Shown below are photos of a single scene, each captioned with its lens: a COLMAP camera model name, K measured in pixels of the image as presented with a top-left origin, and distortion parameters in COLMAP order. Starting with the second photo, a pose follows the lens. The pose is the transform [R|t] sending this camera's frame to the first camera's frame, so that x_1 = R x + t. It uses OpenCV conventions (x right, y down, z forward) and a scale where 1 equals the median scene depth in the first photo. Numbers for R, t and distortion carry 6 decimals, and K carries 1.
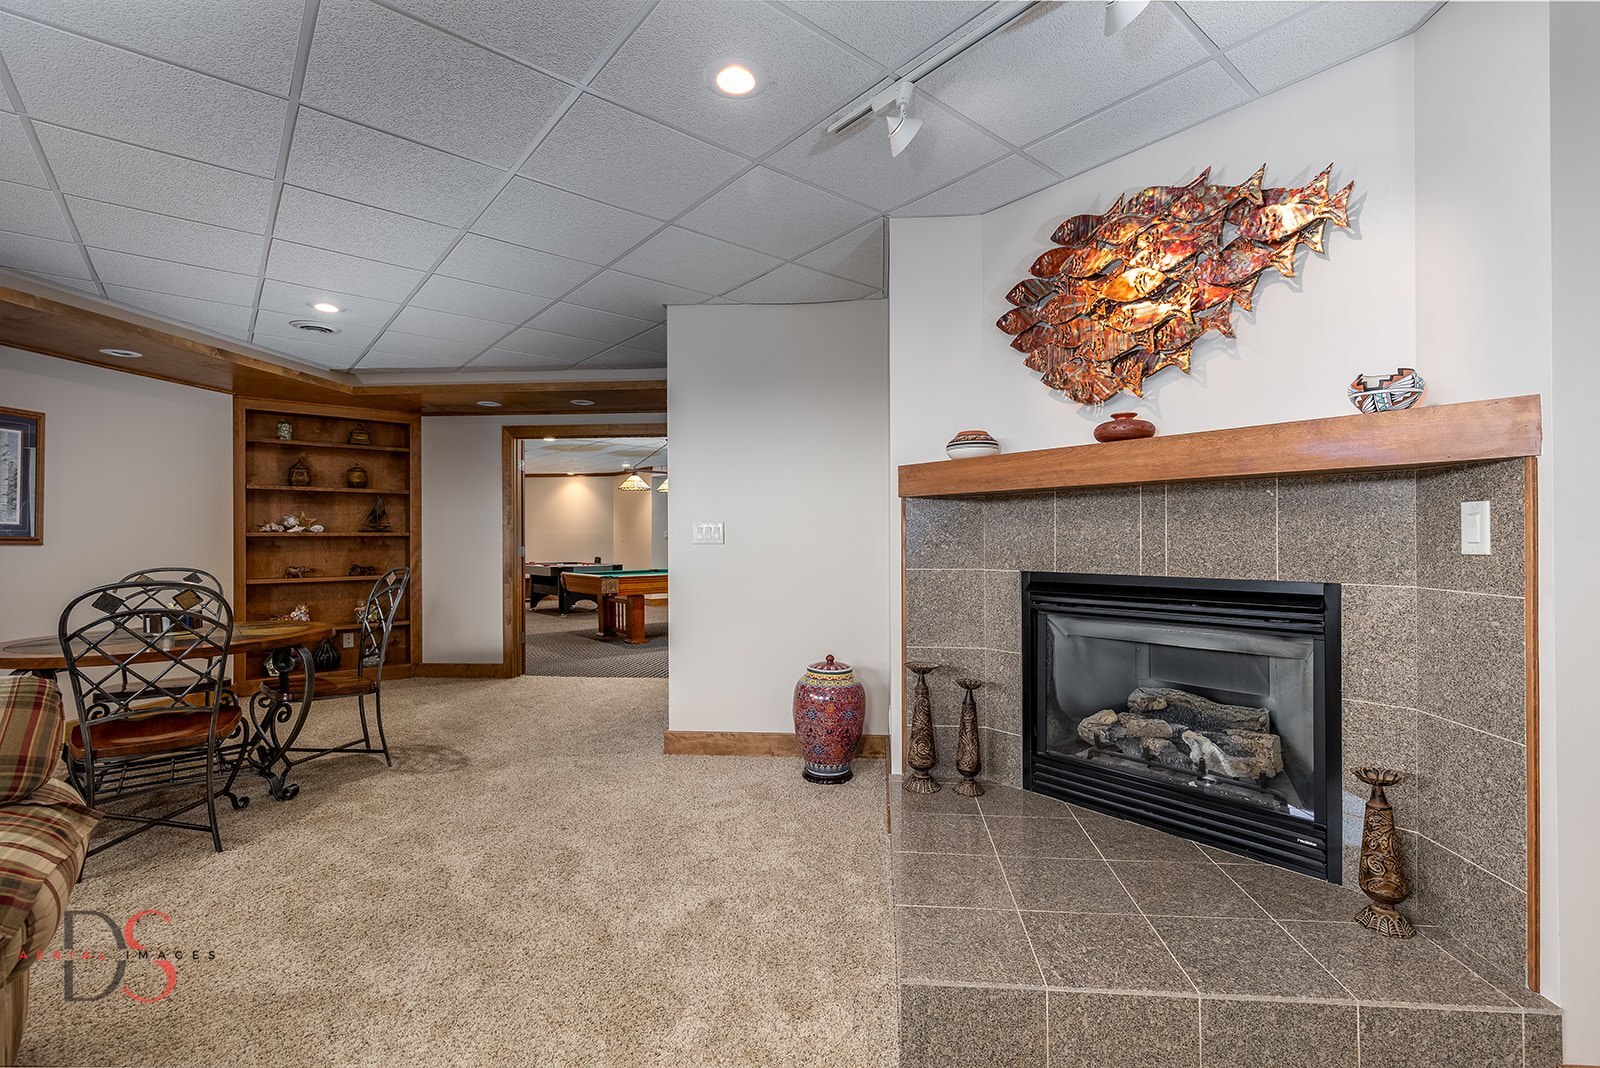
lens RADIAL K [[716.6, 0, 817.9], [0, 716.6, 535.1], [0, 0, 1]] dist [0.004534, -0.000108]
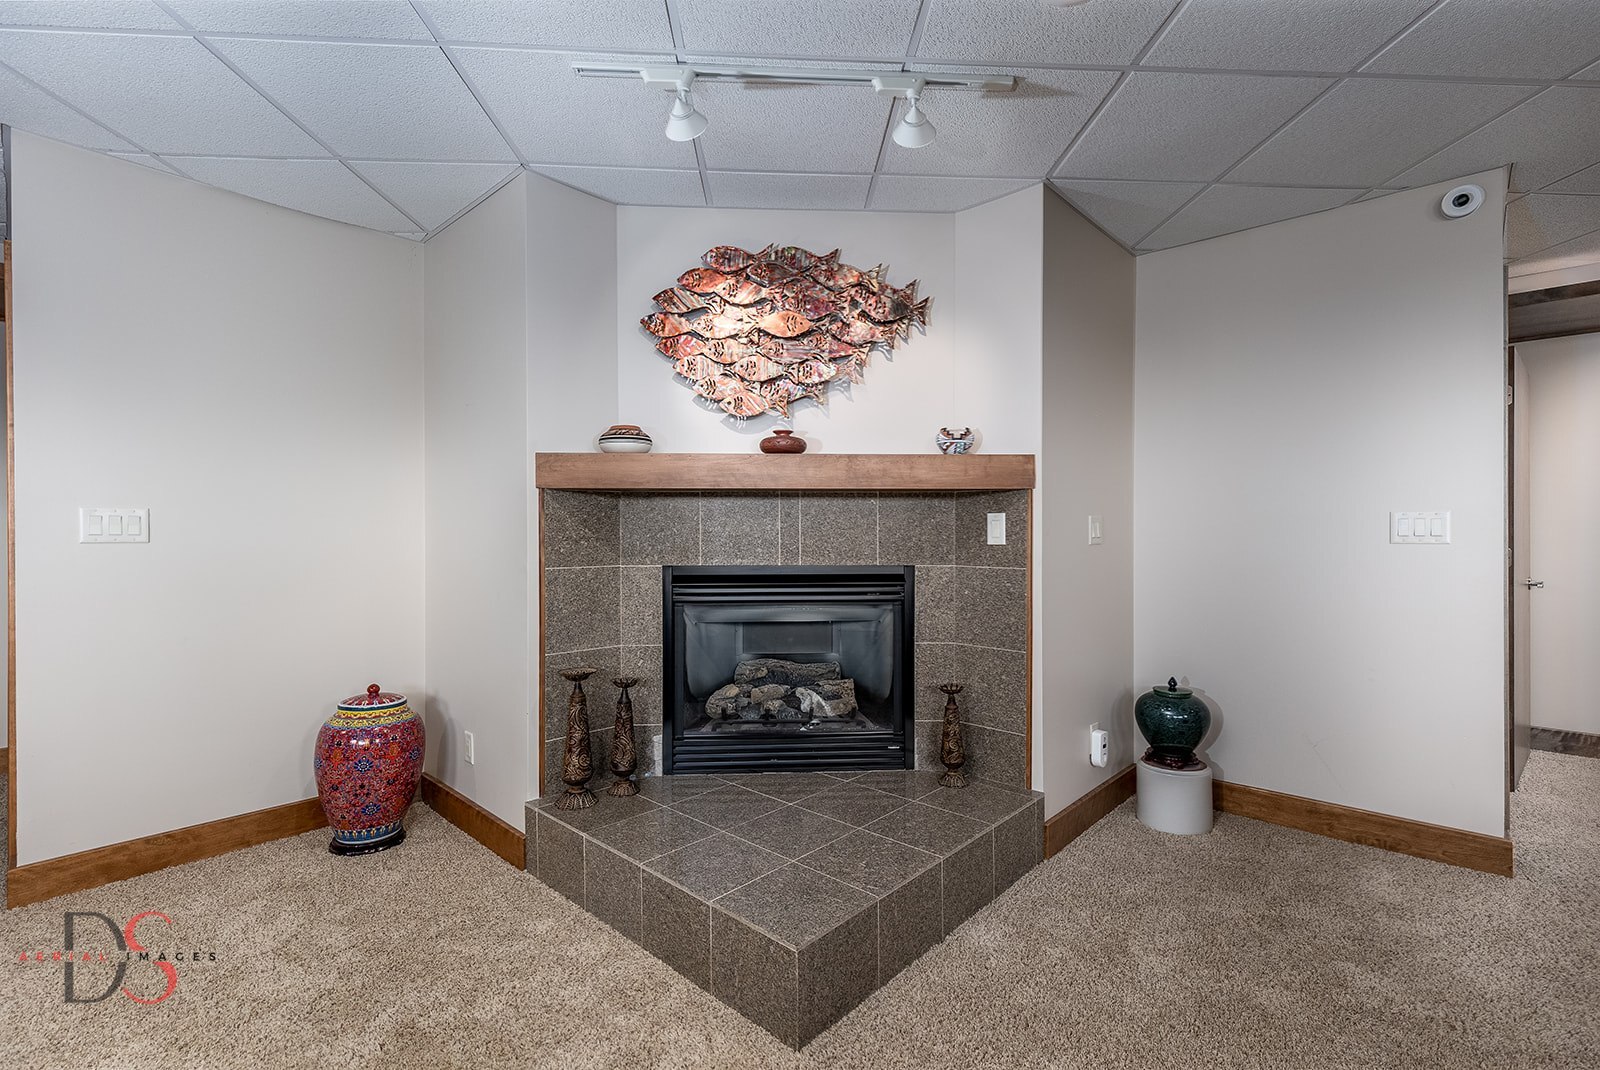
lens RADIAL K [[723.4, 0, 817.4], [0, 723.4, 534.8], [0, 0, 1]] dist [0.005556, 0.000797]
pose [[0.599214, 0.000832, 0.800588, -0.486255], [-0.005280, 0.999982, 0.002913, 0.000897], [-0.800571, -0.005972, 0.599208, 0.222575]]
